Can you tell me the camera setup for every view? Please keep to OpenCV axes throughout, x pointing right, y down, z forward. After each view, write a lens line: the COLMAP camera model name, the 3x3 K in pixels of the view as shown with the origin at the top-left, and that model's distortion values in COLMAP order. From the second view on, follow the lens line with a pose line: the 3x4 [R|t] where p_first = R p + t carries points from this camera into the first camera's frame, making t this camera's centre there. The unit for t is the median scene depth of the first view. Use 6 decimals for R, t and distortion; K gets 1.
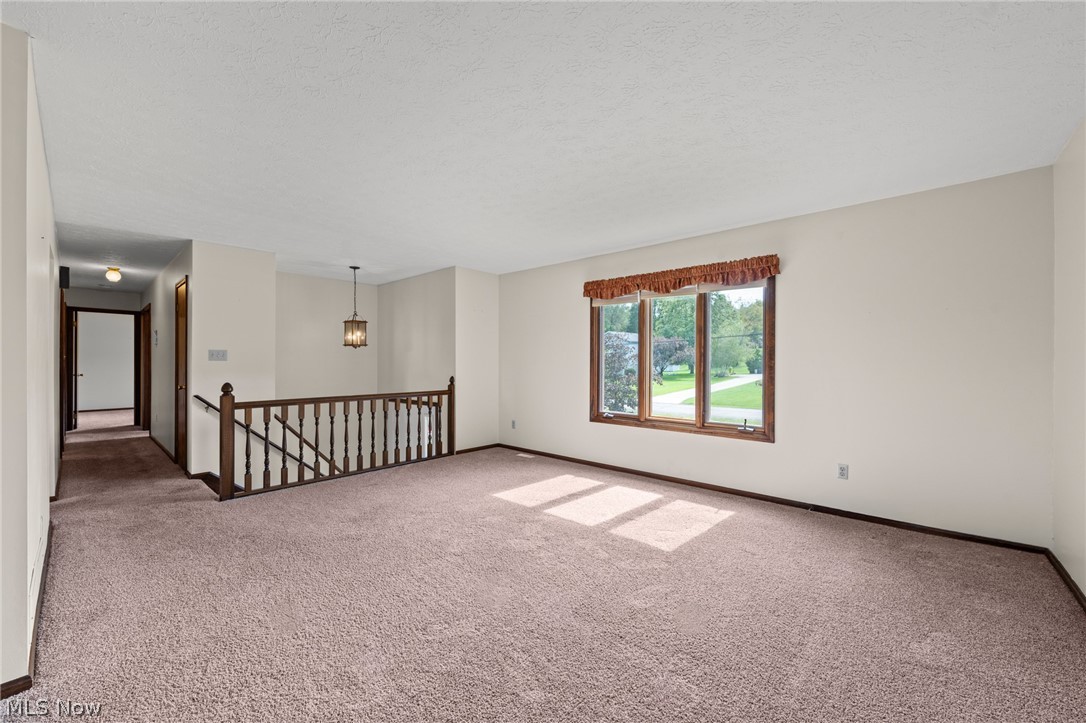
lens RADIAL K [[424.2, 0, 544.4], [0, 424.2, 364.4], [0, 0, 1]] dist [-0.001945, -0.000034]
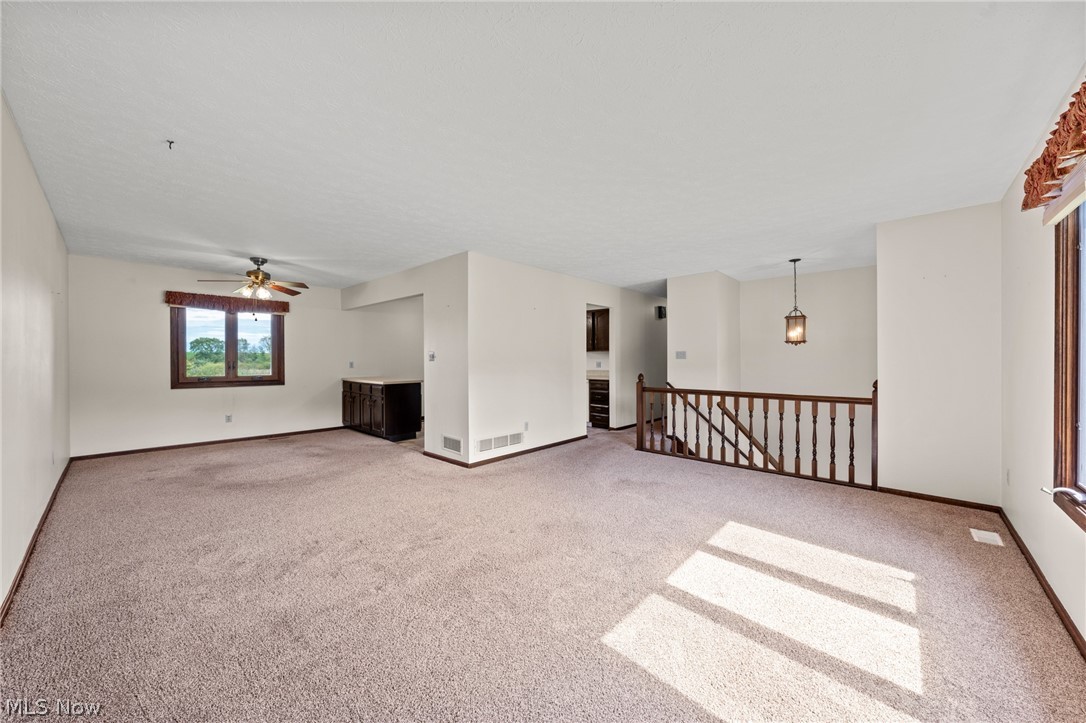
lens RADIAL K [[398.4, 0, 541.6], [0, 398.4, 359.6], [0, 0, 1]] dist [-0.000629, 0.000273]
pose [[-0.021447, 0.000809, -0.999770, 0.515433], [-0.004809, 0.999988, 0.000913, -0.004150], [0.999758, 0.004828, -0.021443, 0.503677]]
